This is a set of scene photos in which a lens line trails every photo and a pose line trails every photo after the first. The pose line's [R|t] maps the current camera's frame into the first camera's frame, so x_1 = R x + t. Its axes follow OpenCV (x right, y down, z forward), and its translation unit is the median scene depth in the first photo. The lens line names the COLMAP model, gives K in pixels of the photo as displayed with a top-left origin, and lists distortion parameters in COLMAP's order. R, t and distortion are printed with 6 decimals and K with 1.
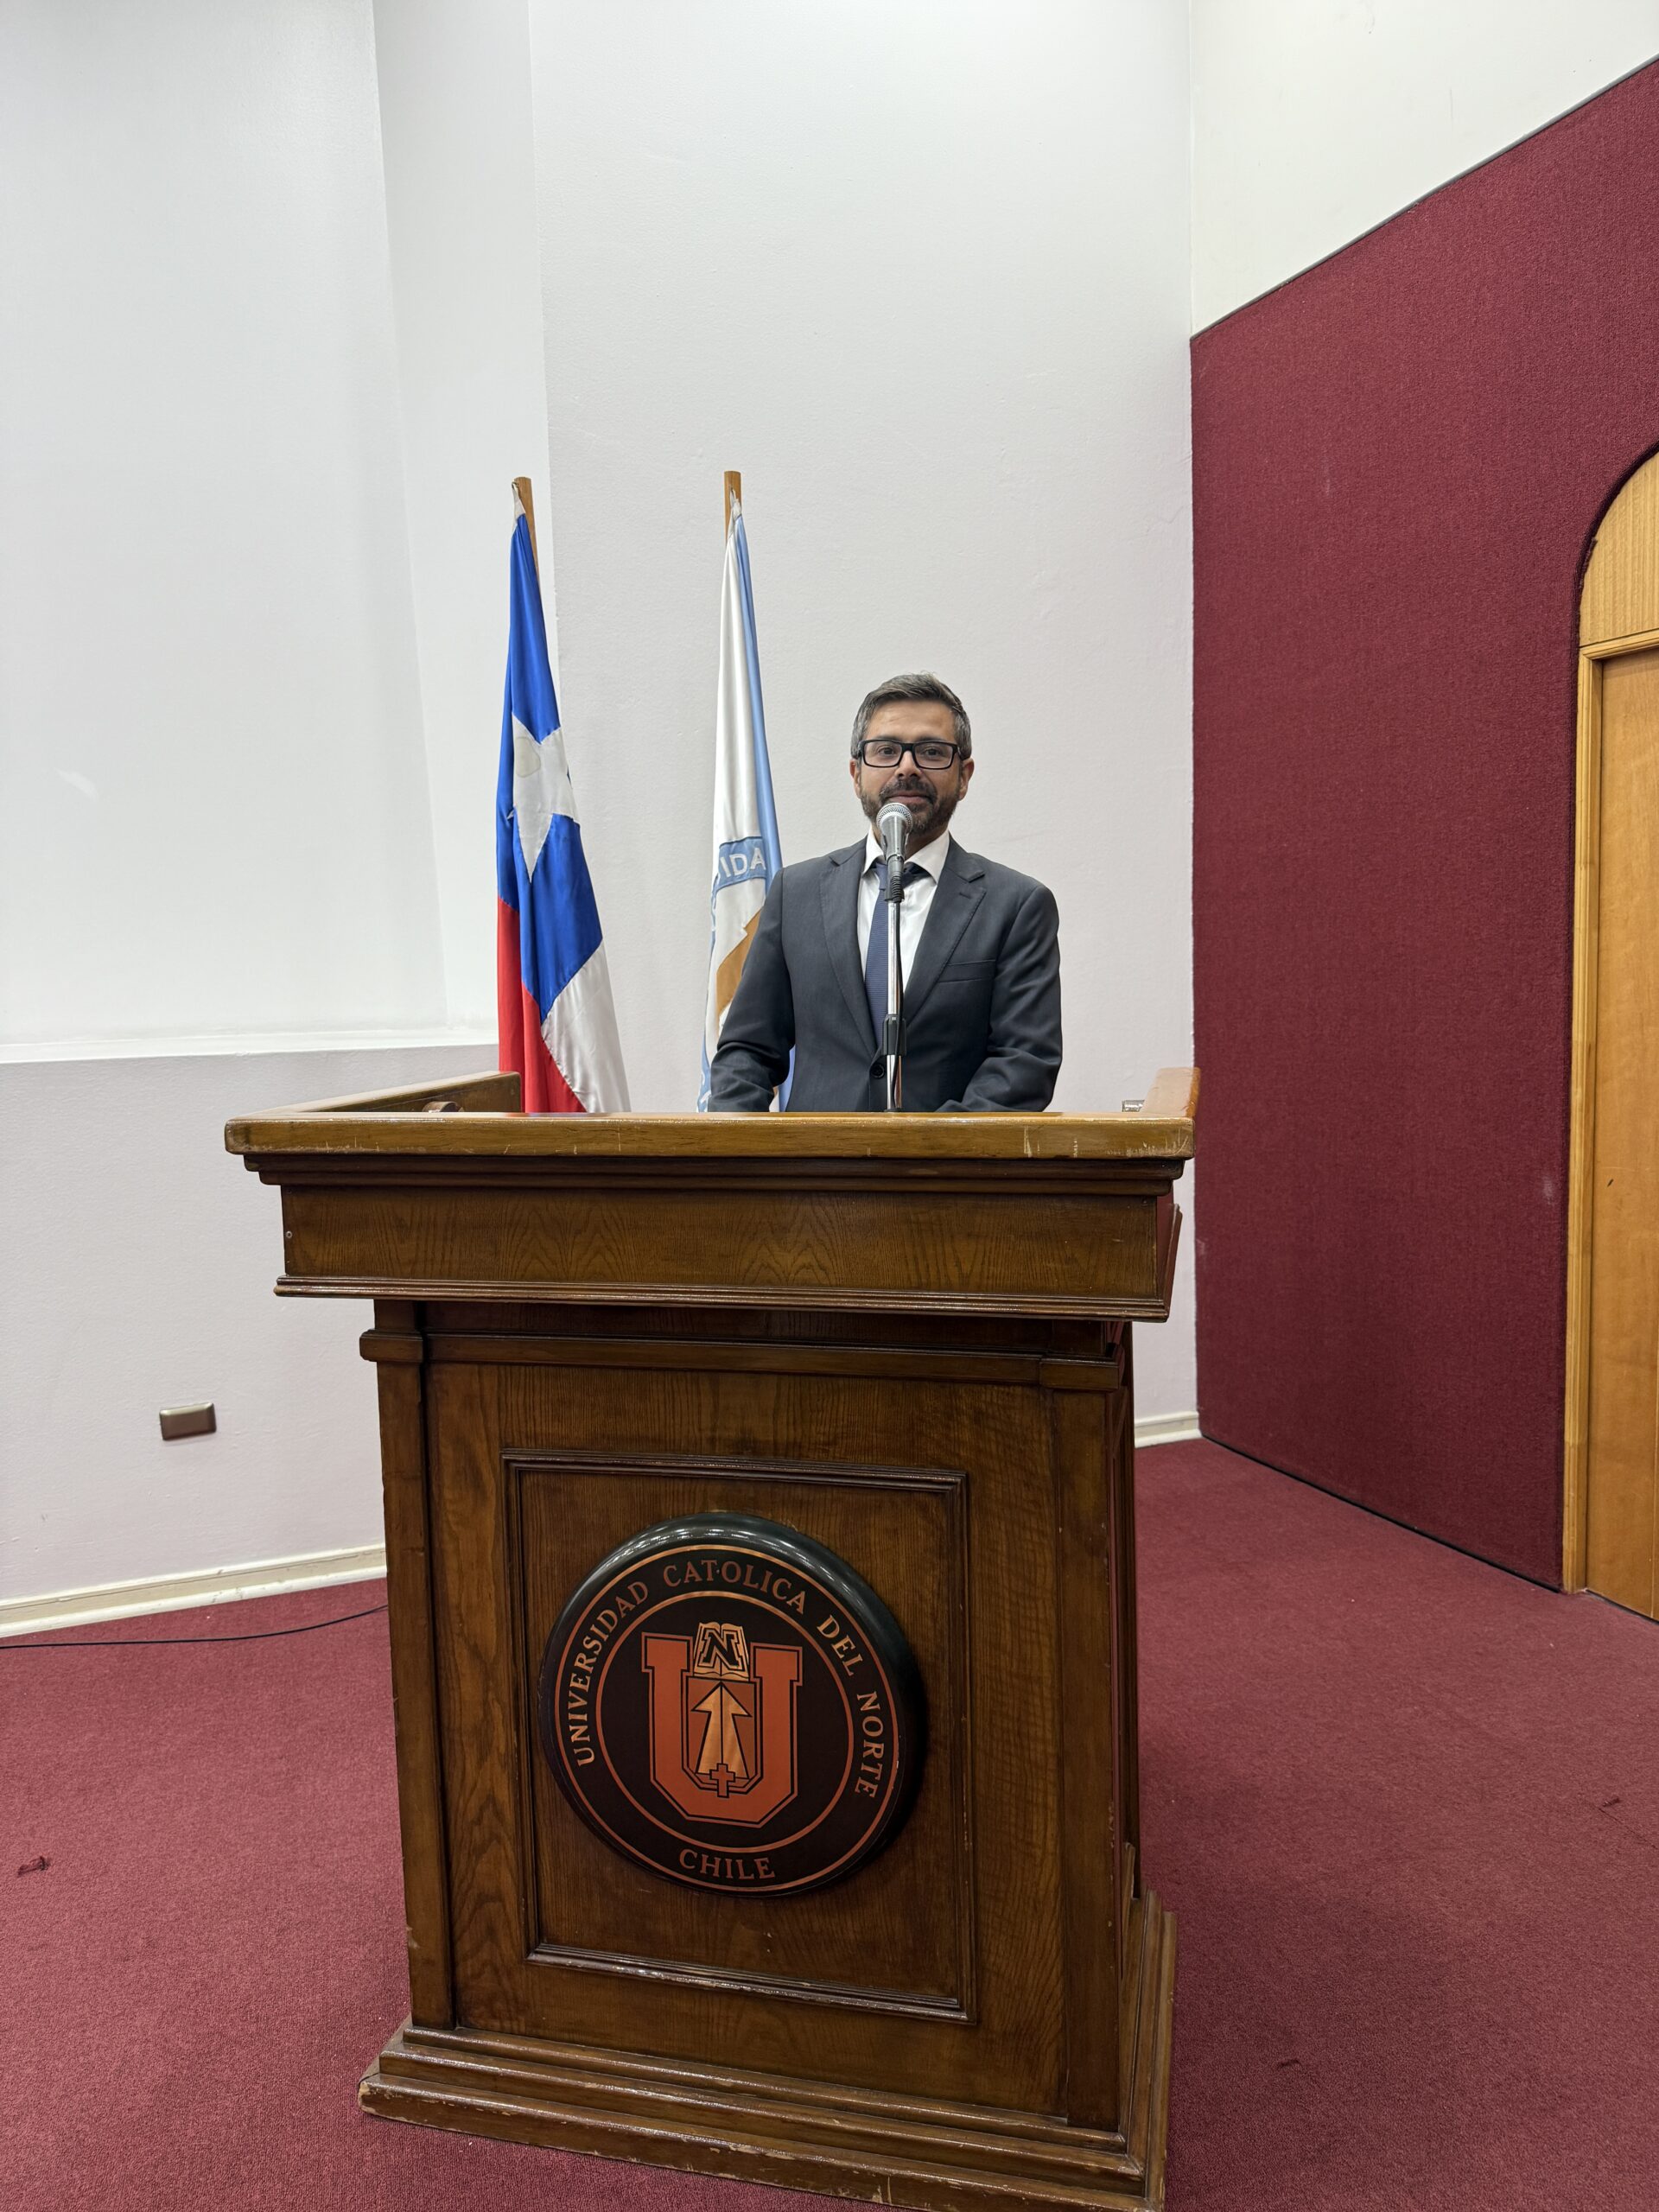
lens RADIAL K [[1499.2, 0, 829.5], [0, 1499.2, 1106.0], [0, 0, 1]] dist [0.064710, -0.088060]
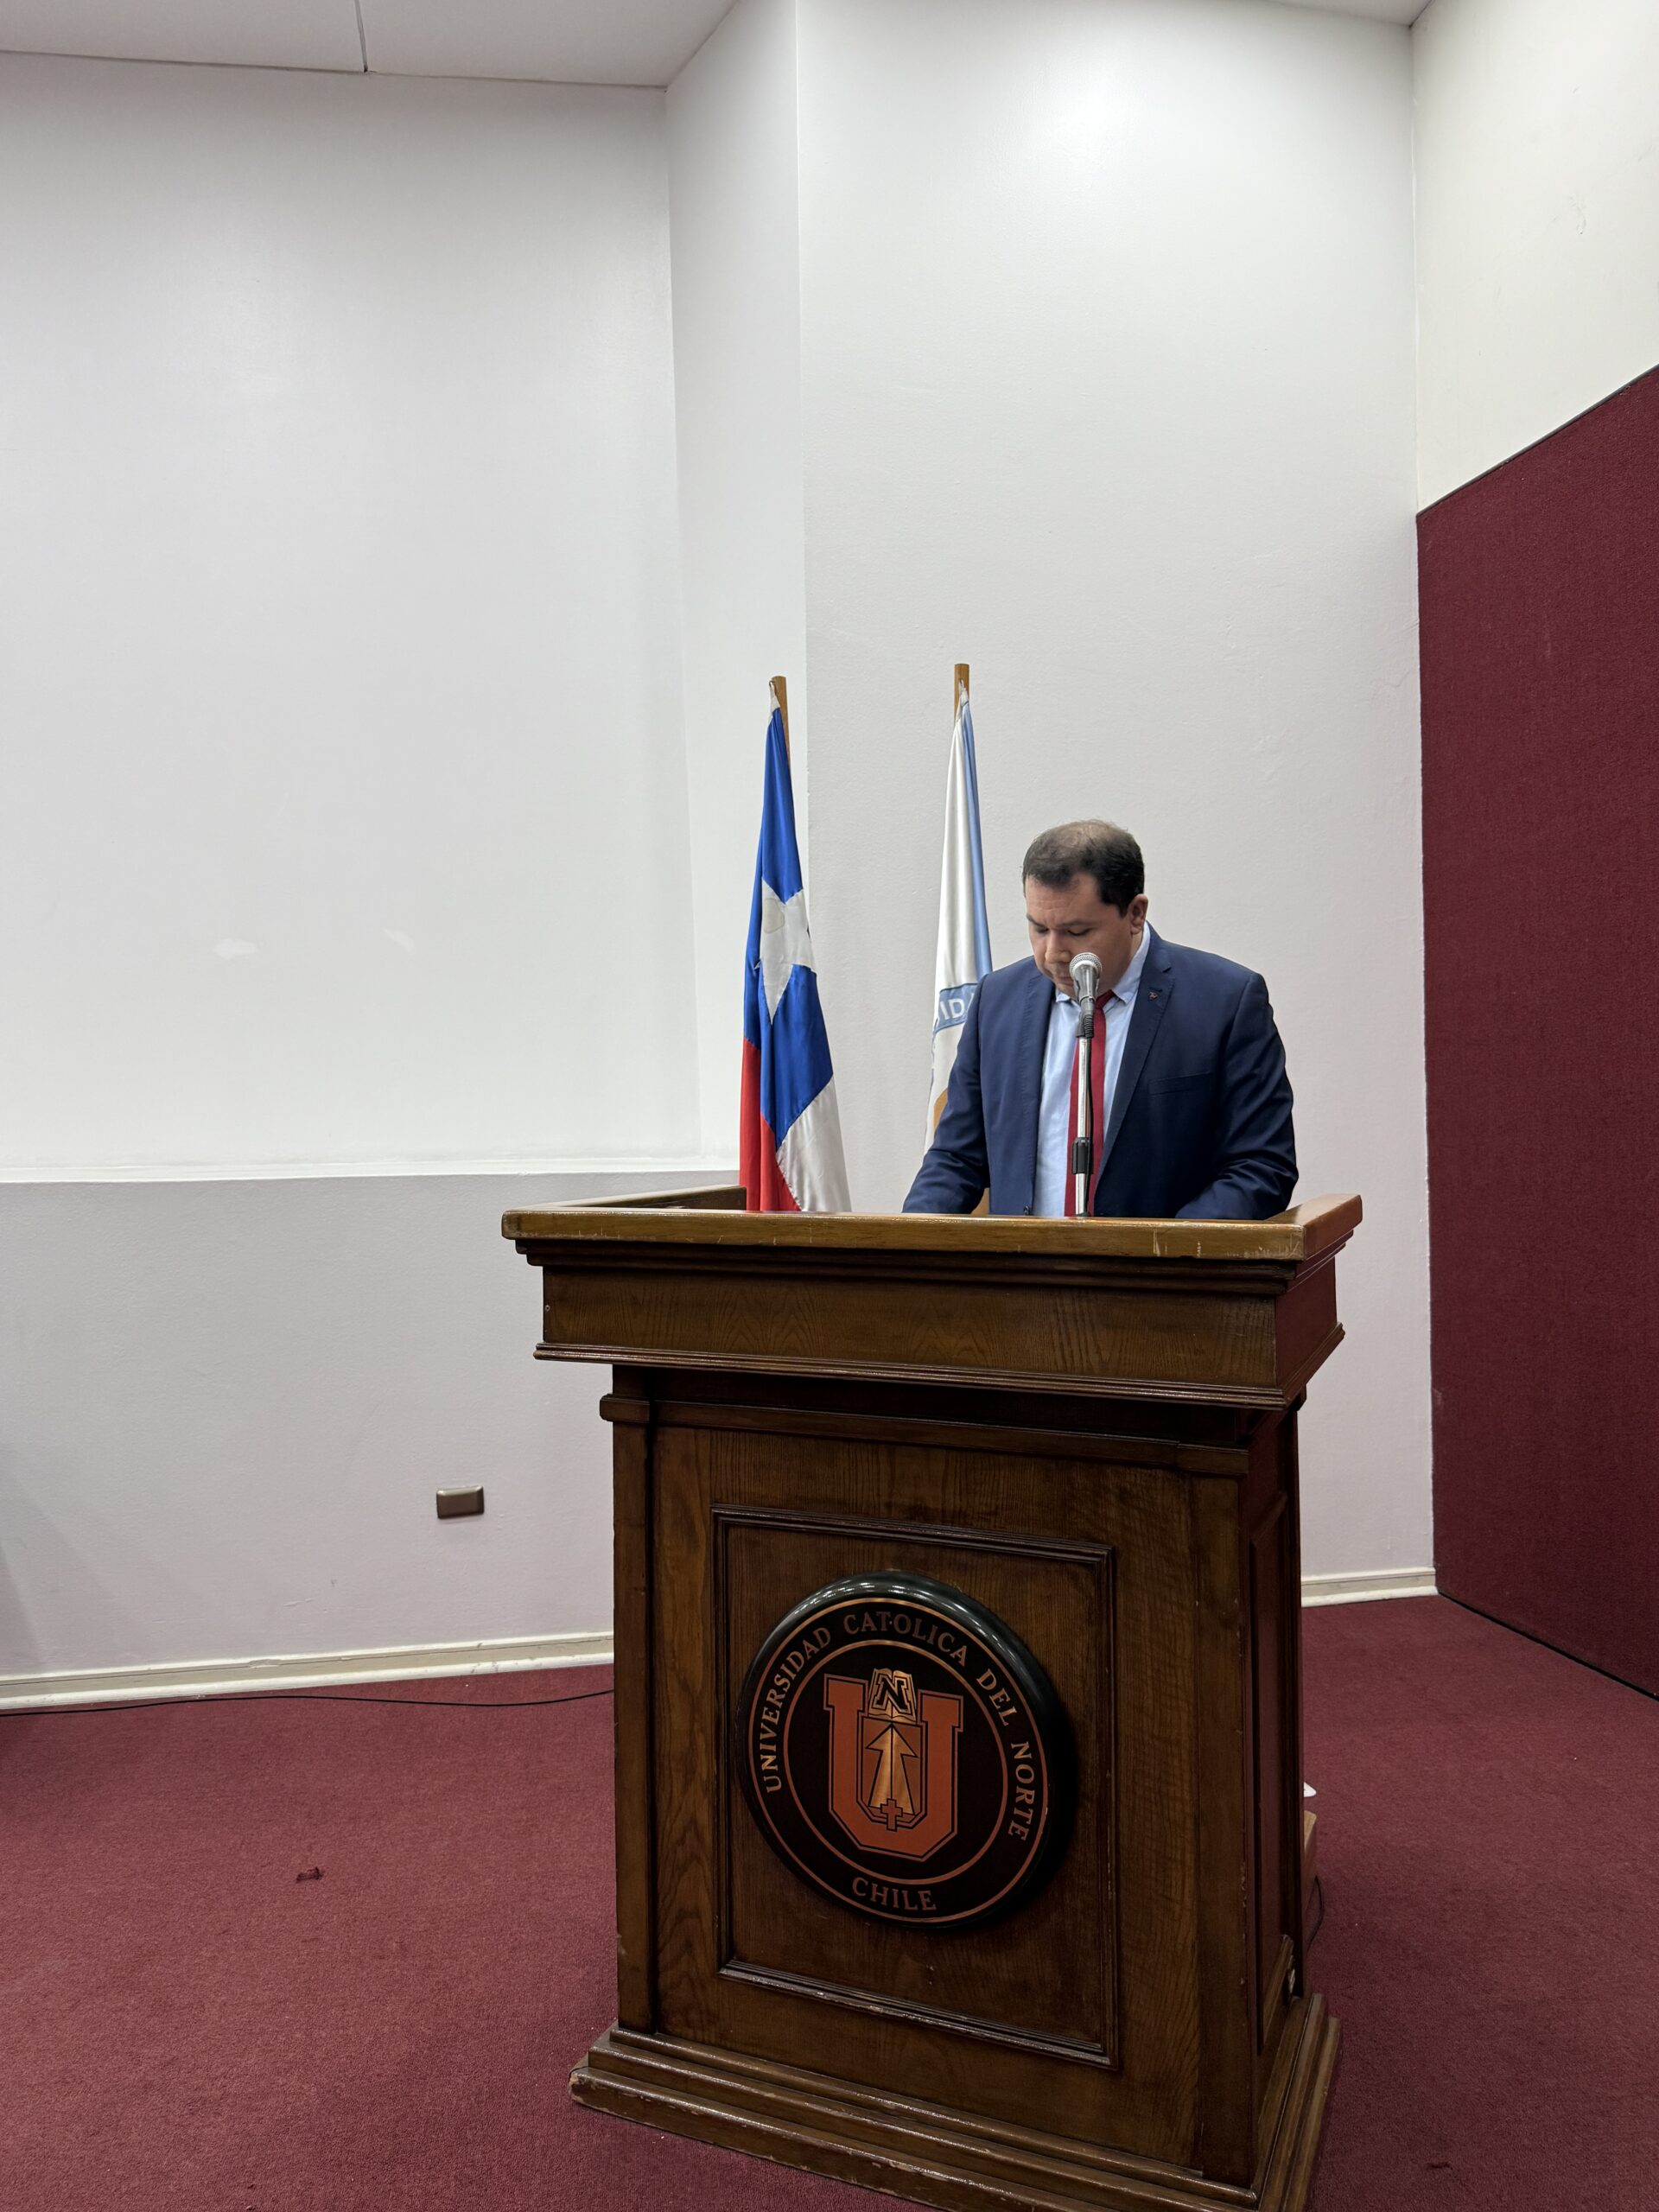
lens RADIAL K [[1499.2, 0, 829.5], [0, 1499.2, 1106.0], [0, 0, 1]] dist [0.064710, -0.088060]
pose [[0.985038, 0.014074, -0.171764, 0.066791], [-0.030604, 0.995104, -0.093971, 0.028240], [0.169600, 0.097821, 0.980646, -0.153530]]
